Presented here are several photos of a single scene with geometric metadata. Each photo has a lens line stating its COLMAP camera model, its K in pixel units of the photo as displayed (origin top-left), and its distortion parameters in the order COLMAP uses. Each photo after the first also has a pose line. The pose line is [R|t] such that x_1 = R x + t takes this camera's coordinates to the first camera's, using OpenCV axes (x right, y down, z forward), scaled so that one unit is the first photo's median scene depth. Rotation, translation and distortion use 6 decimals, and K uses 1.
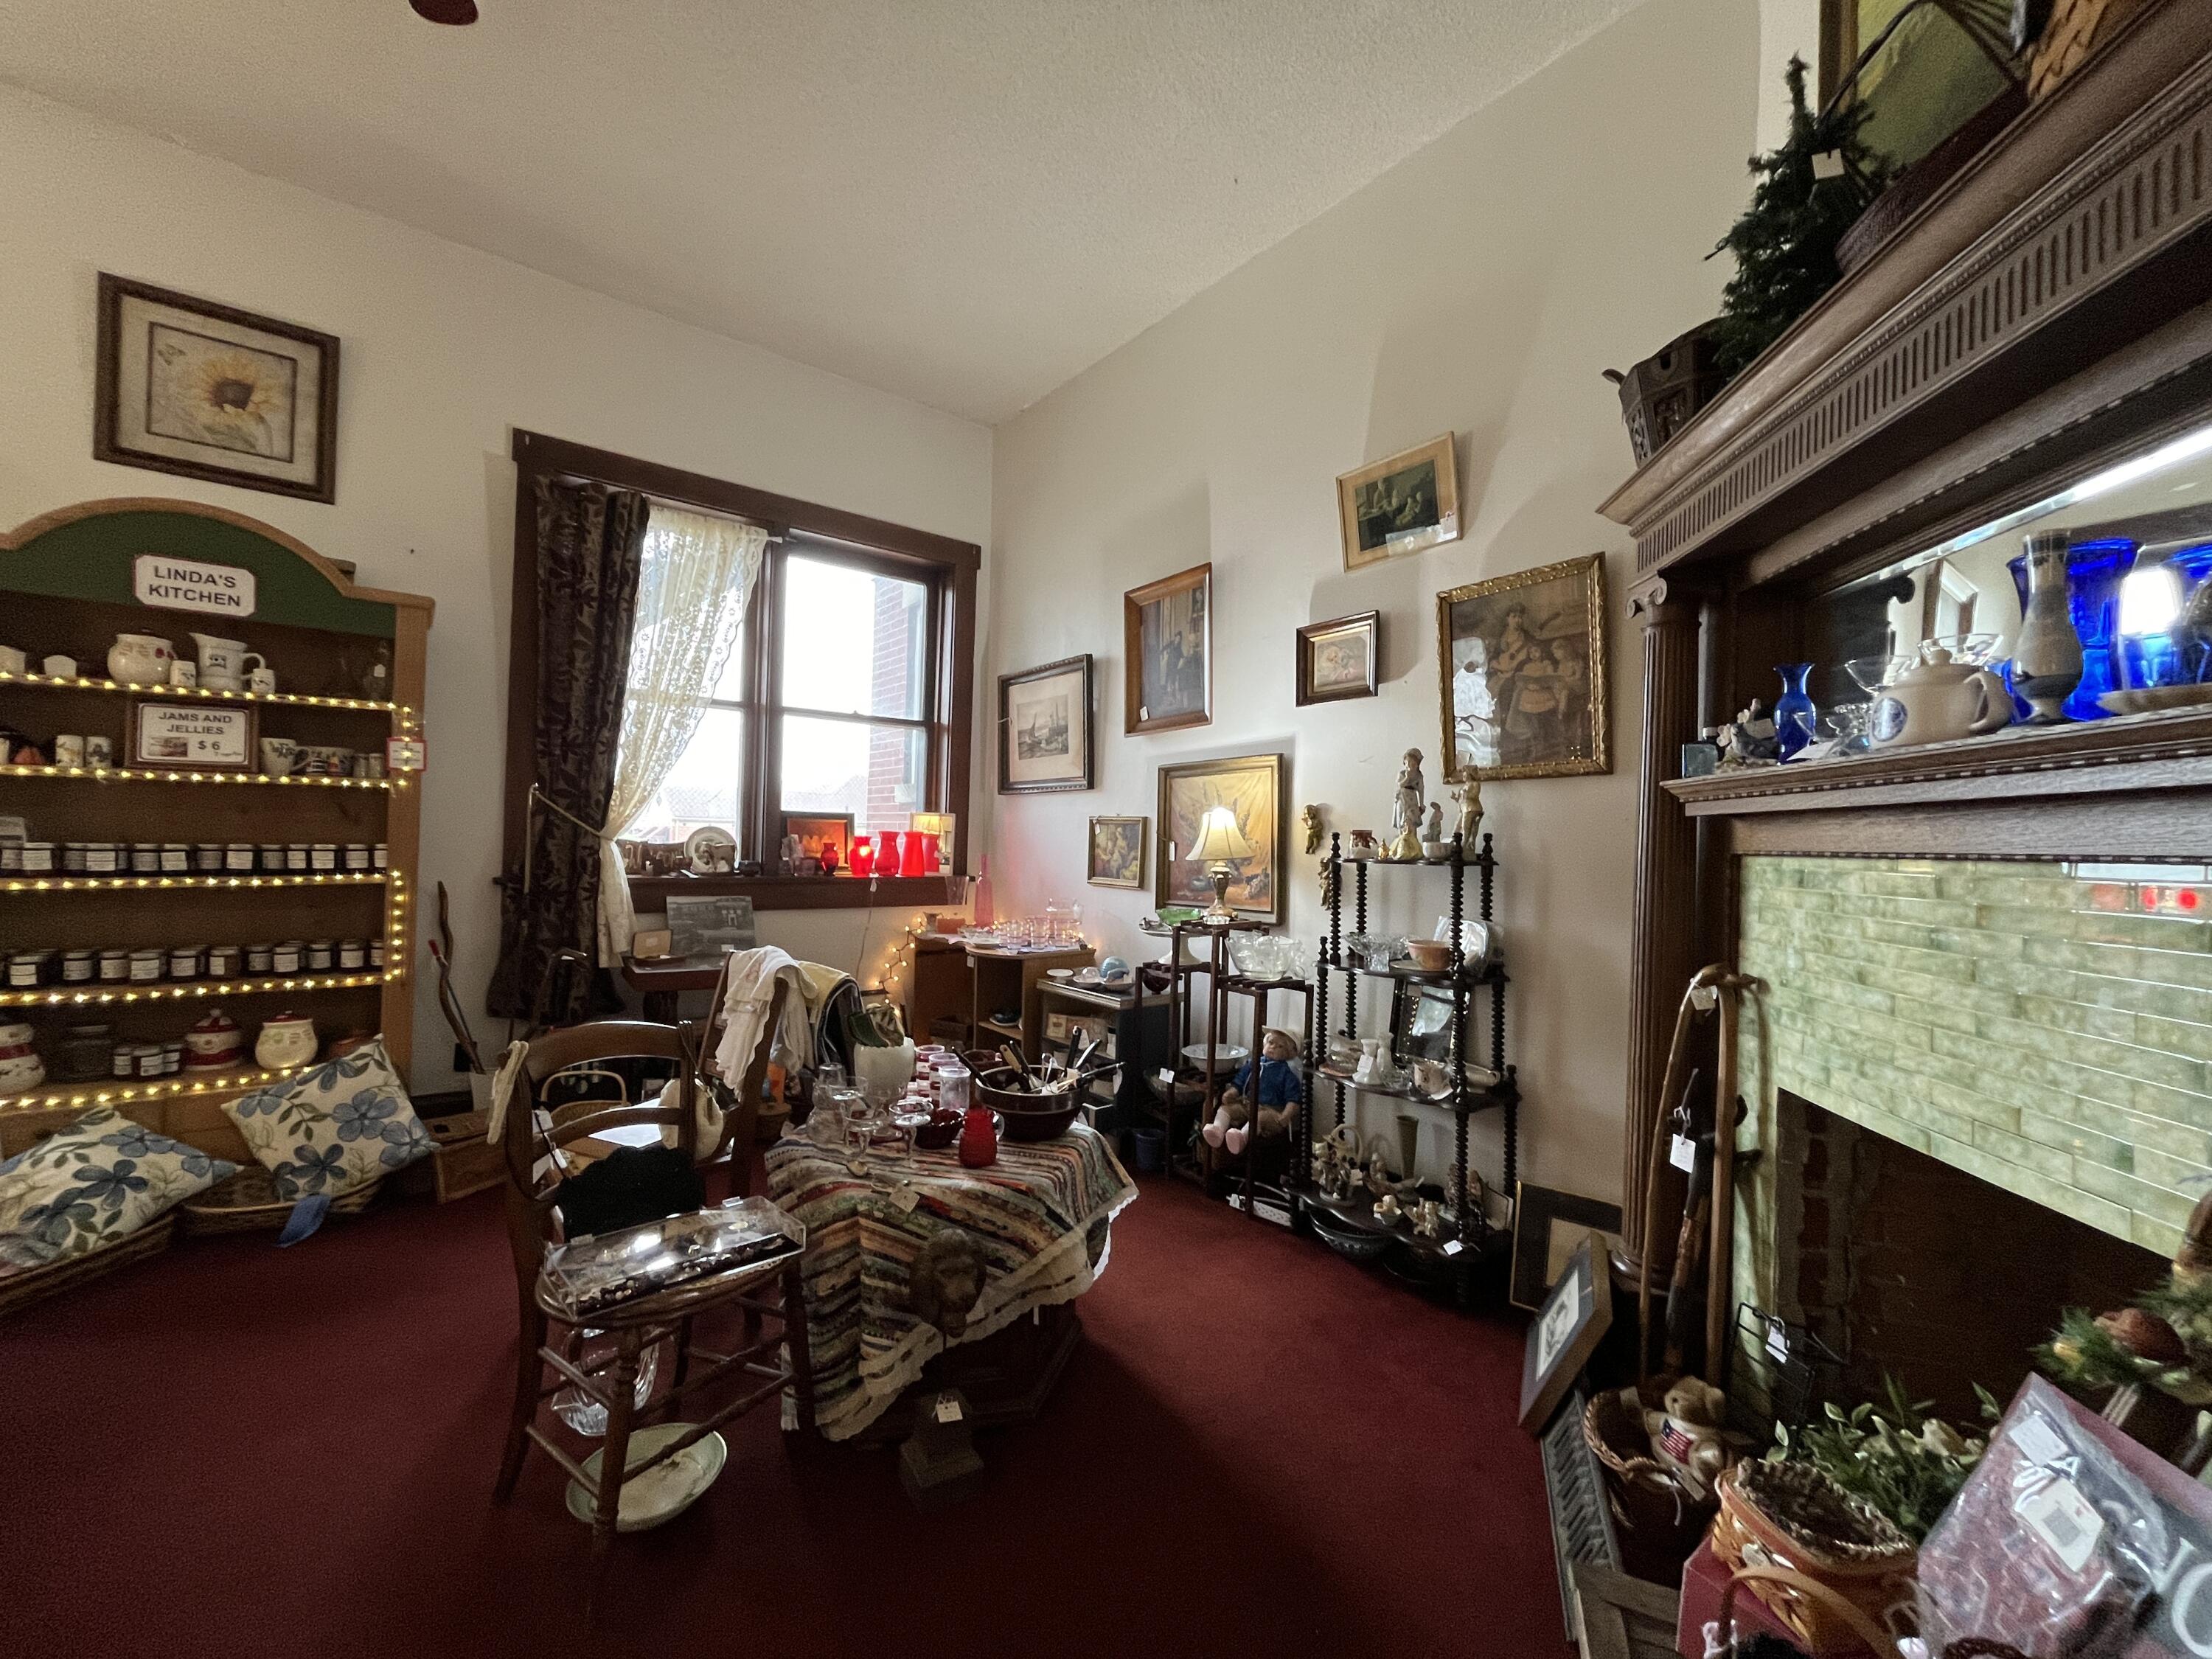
lens RADIAL K [[897.8, 0, 1106.0], [0, 897.8, 829.5], [0, 0, 1]] dist [-0.004047, -0.000643]
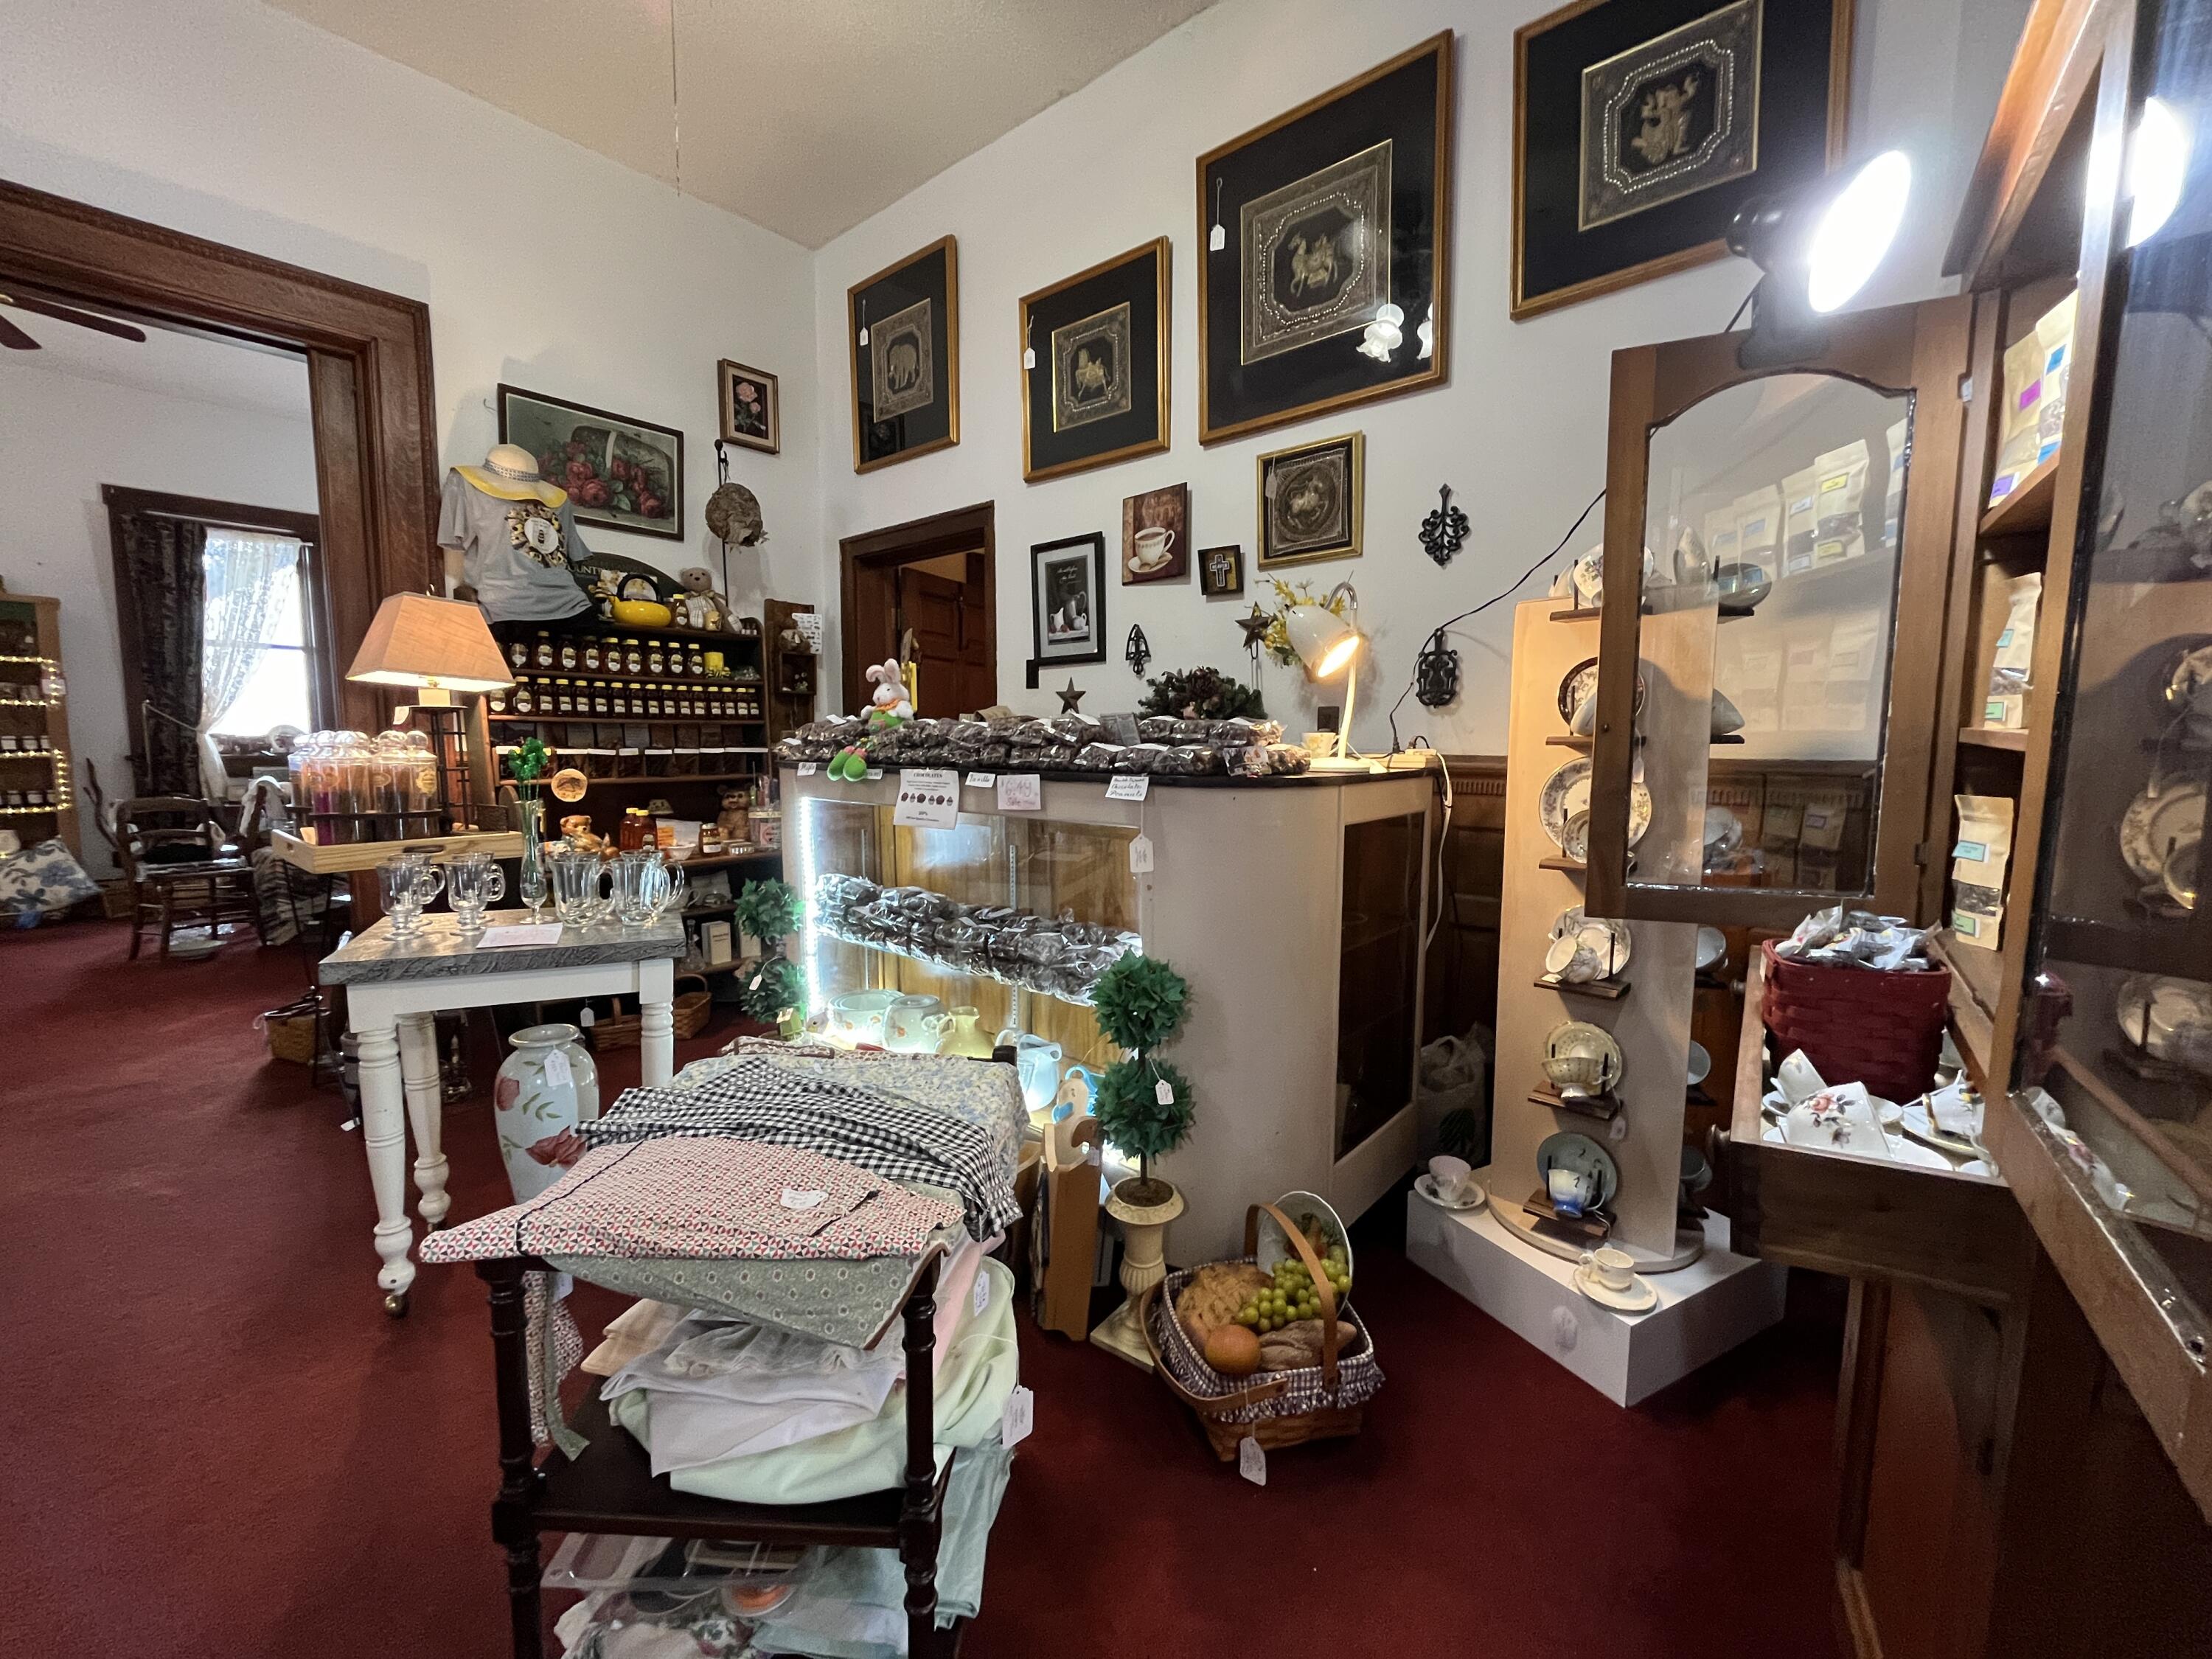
lens RADIAL K [[892.3, 0, 1100.1], [0, 892.3, 833.0], [0, 0, 1]] dist [-0.001409, -0.000972]
pose [[0.981499, -0.036025, 0.188048, 1.009123], [0.013400, 0.992656, 0.120229, 0.025092], [-0.190998, -0.115485, 0.974773, -1.268664]]
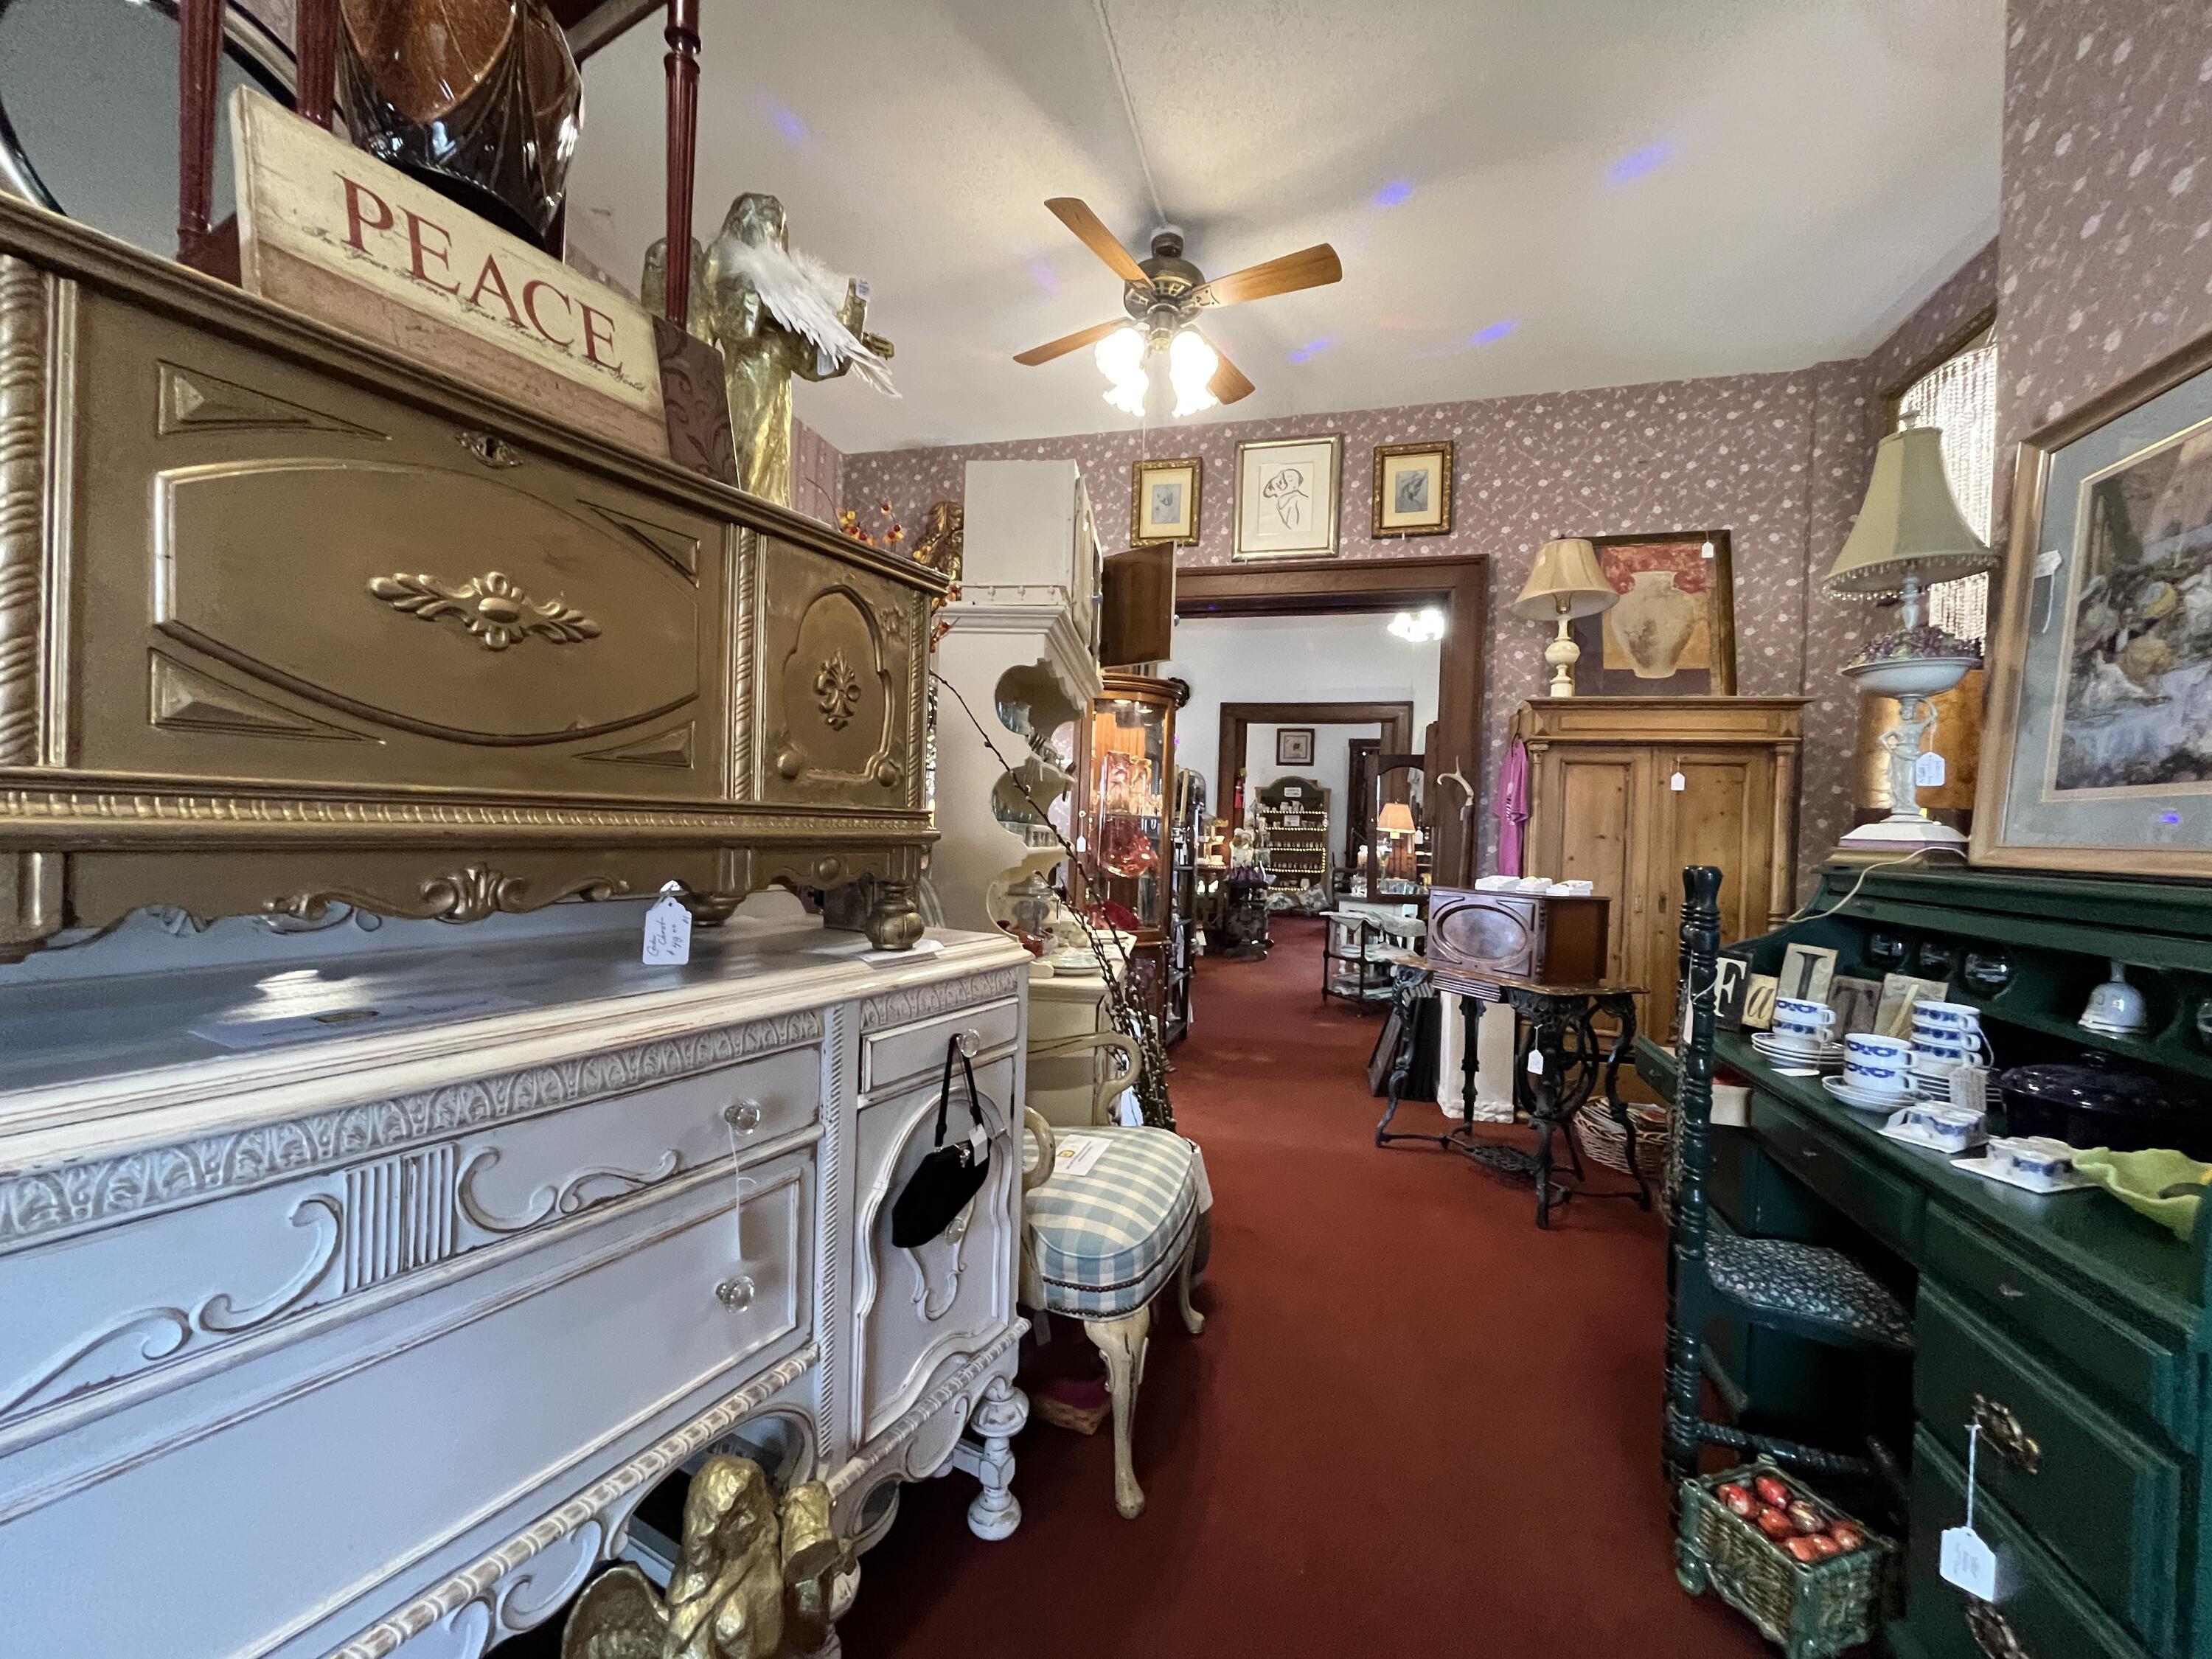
lens RADIAL K [[892.3, 0, 1100.1], [0, 892.3, 833.0], [0, 0, 1]] dist [-0.001409, -0.000972]
pose [[0.584979, 0.000373, -0.811048, 2.389285], [-0.007532, 0.999959, -0.004973, -0.002572], [0.811014, 0.009018, 0.584958, -2.773180]]
